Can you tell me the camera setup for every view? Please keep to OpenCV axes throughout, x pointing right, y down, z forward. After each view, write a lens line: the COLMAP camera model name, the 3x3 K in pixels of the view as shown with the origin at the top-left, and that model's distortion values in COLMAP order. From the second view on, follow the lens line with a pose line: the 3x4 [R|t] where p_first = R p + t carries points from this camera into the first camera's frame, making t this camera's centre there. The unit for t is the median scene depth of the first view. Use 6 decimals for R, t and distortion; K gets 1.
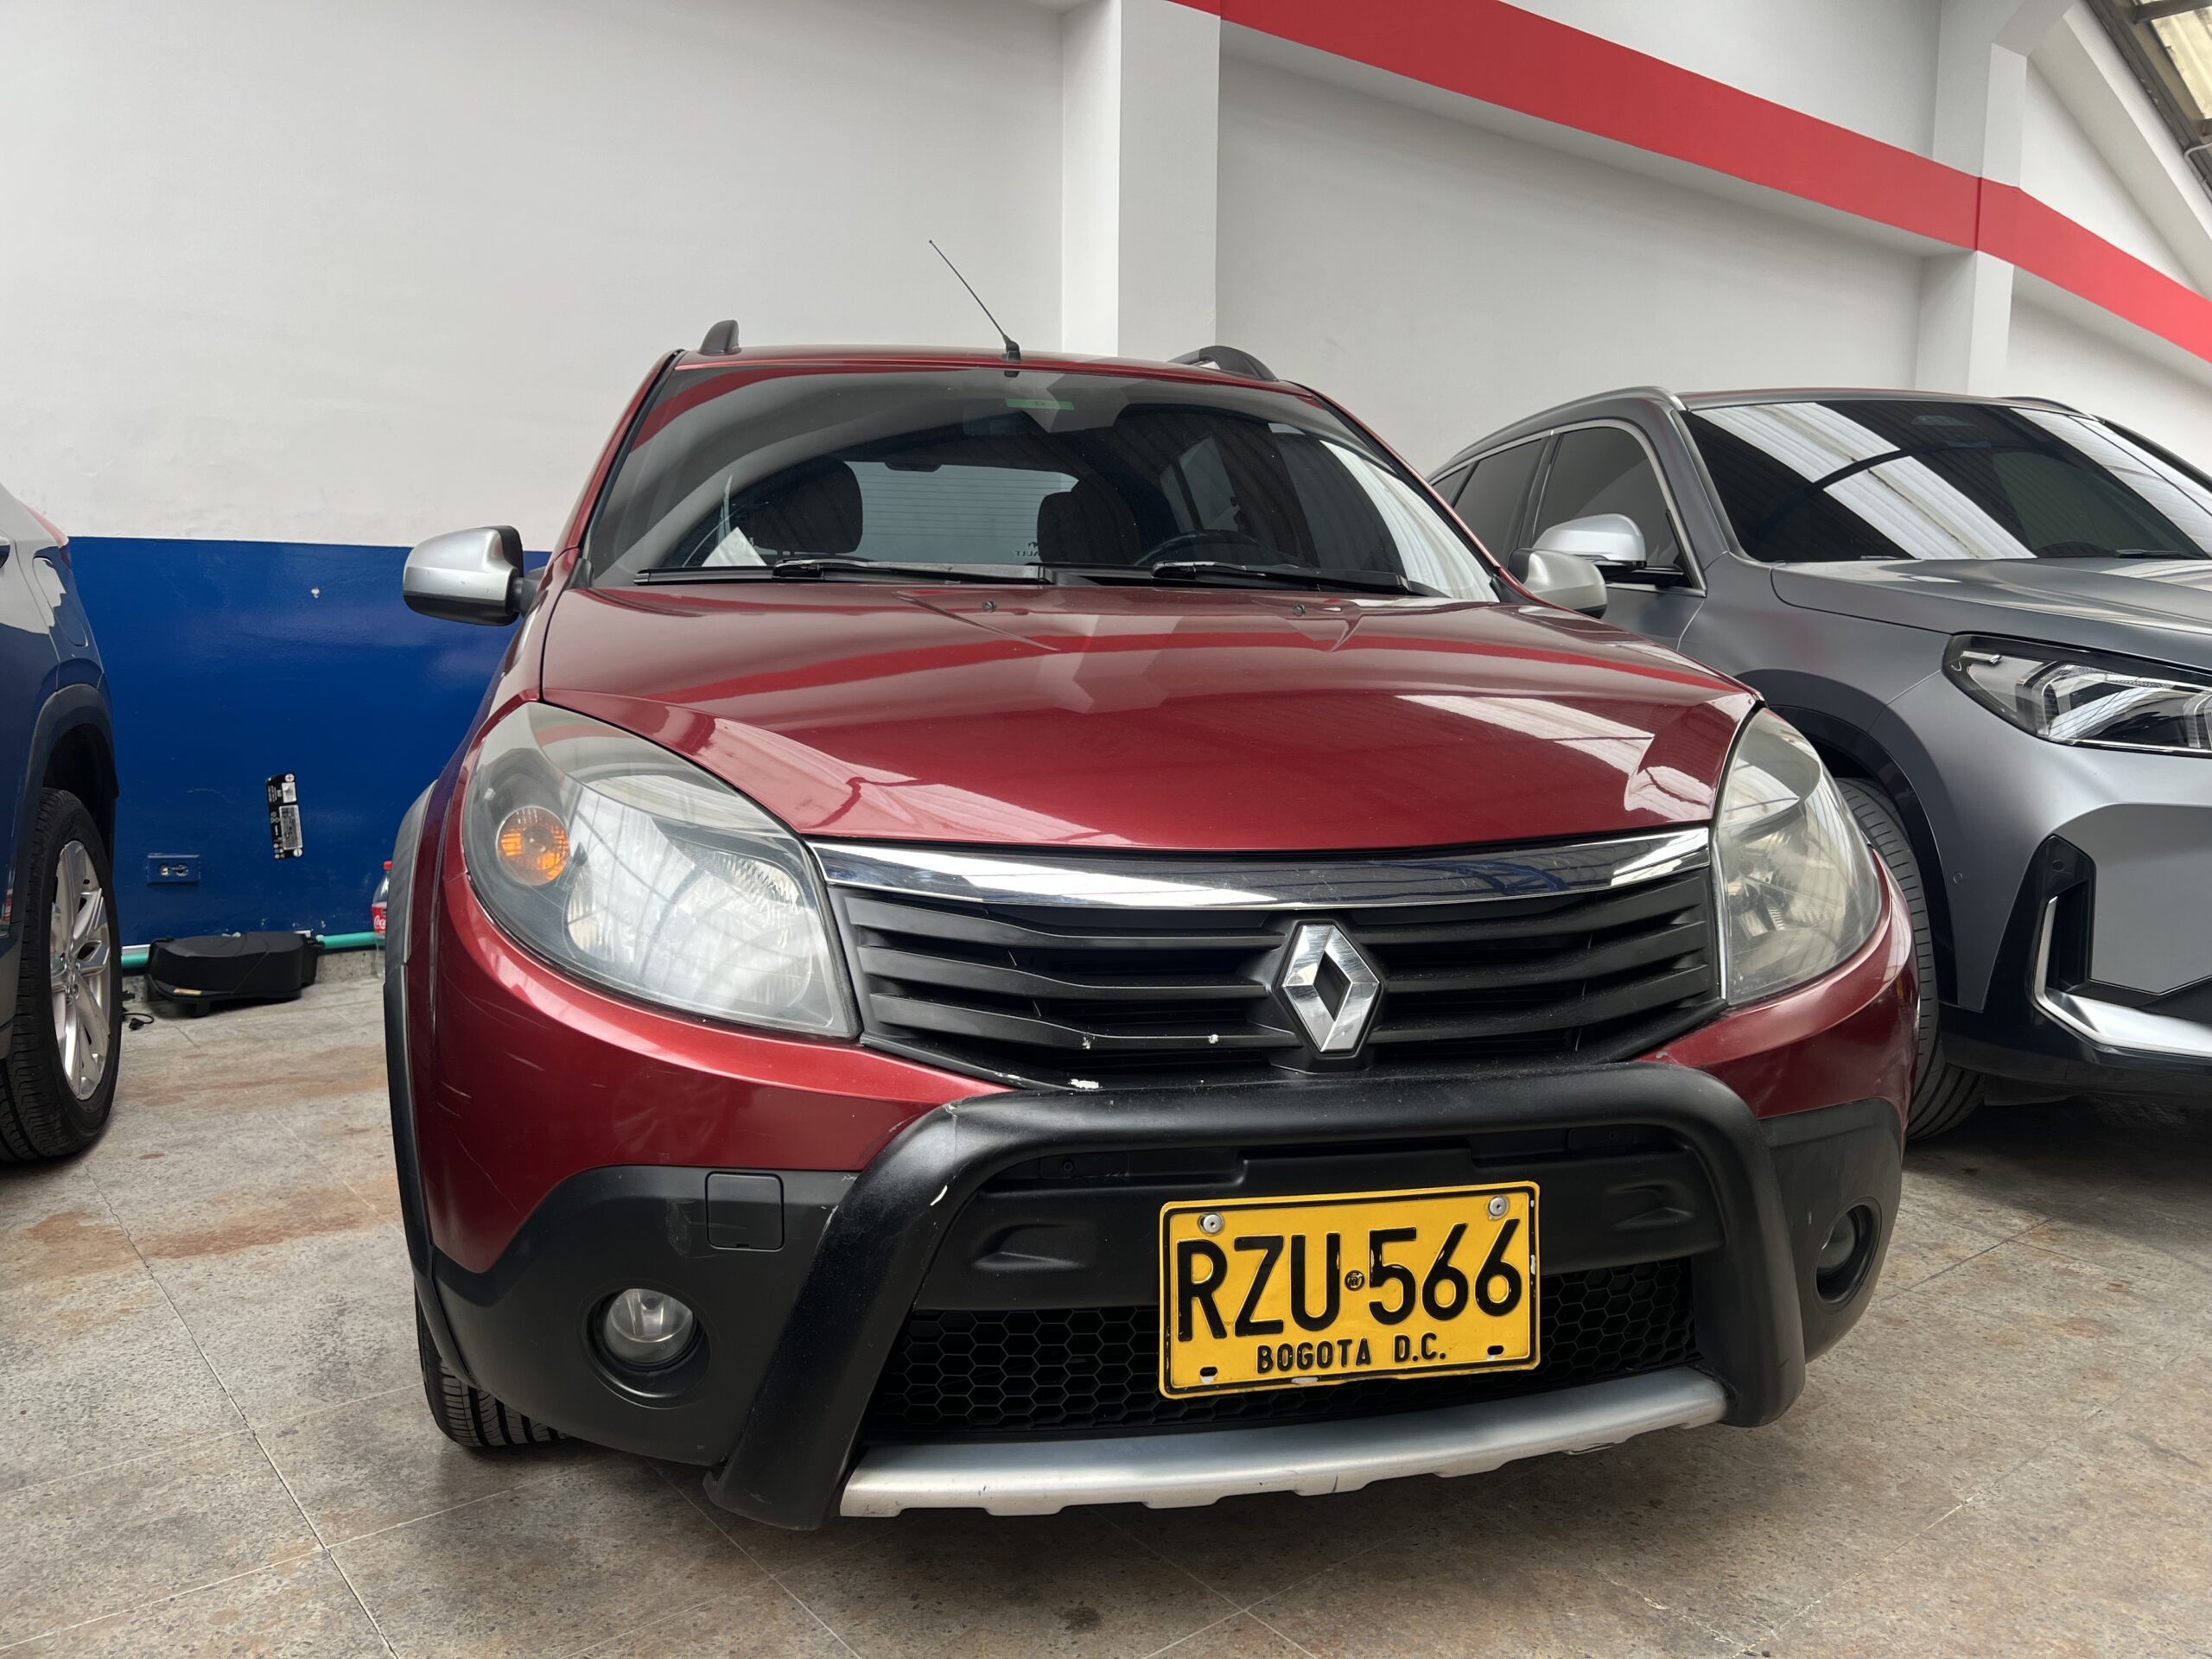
lens RADIAL K [[1672.4, 0, 1111.8], [0, 1672.4, 830.7], [0, 0, 1]] dist [0.053822, -0.056537]
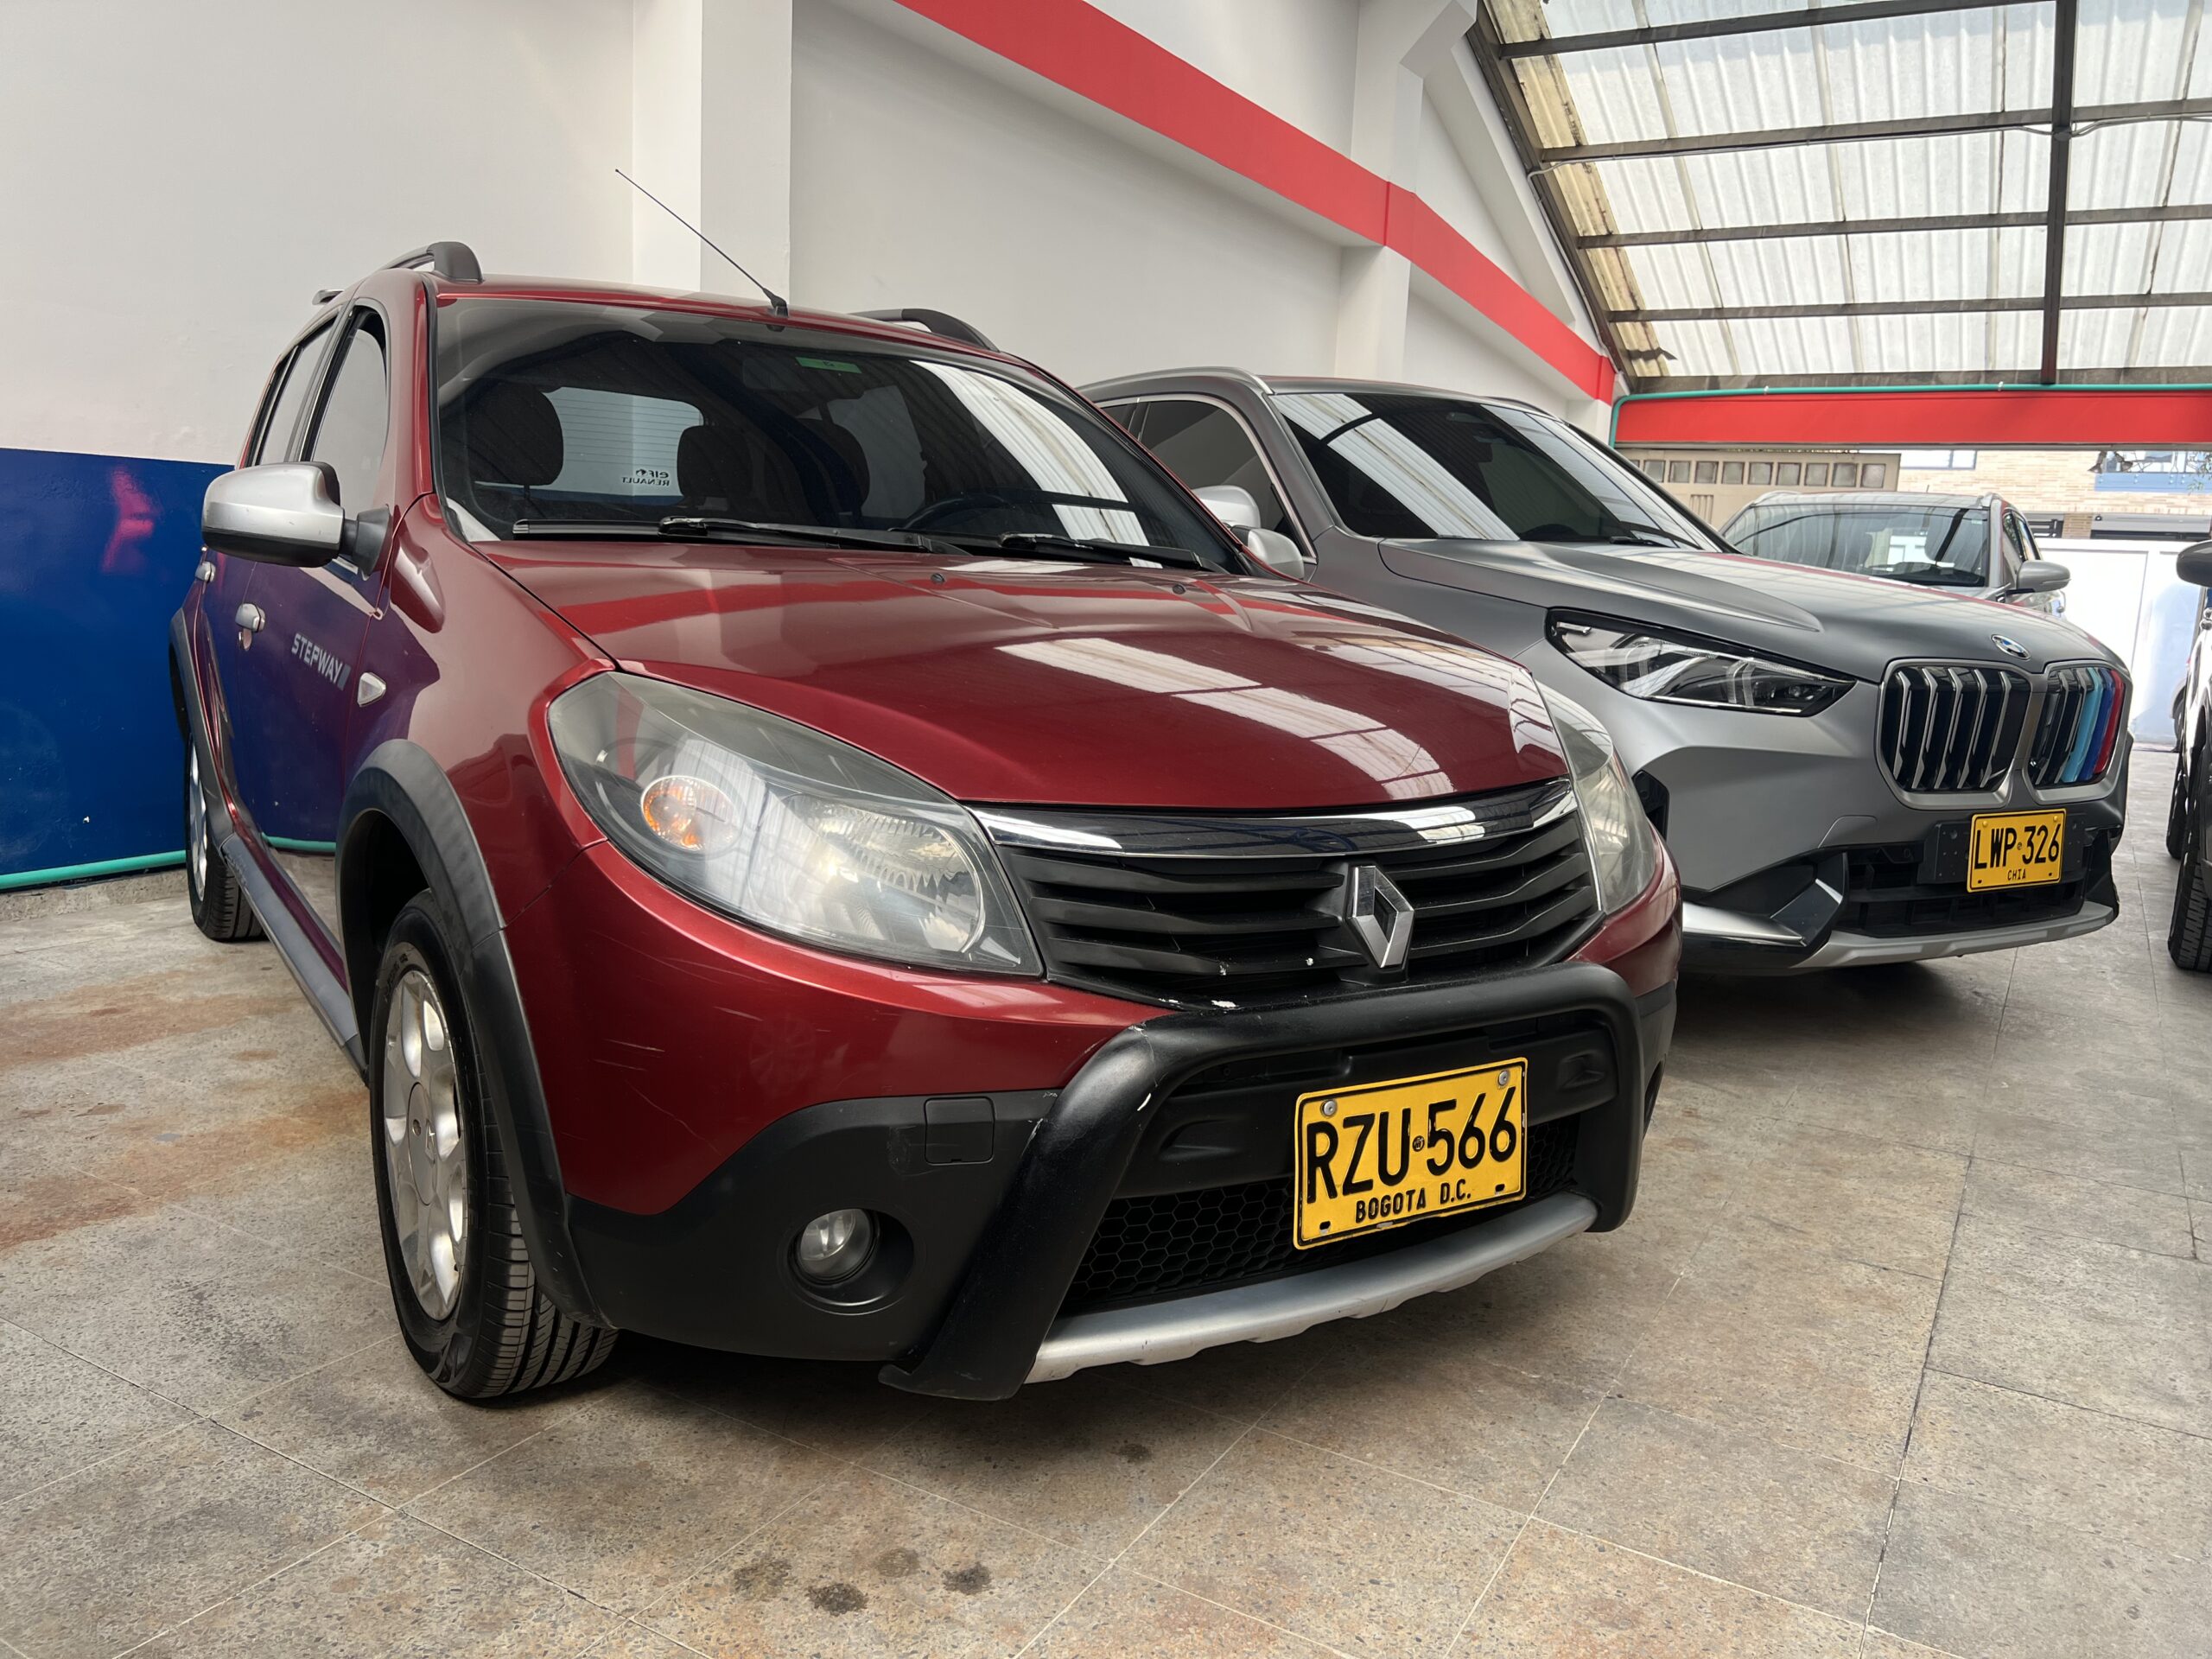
lens RADIAL K [[1672.4, 0, 1112.5], [0, 1672.4, 821.9], [0, 0, 1]] dist [0.053822, -0.056537]
pose [[0.933237, -0.021298, 0.358629, -0.496204], [0.005342, 0.998953, 0.045425, -0.033528], [-0.359221, -0.040477, 0.932374, -0.089827]]
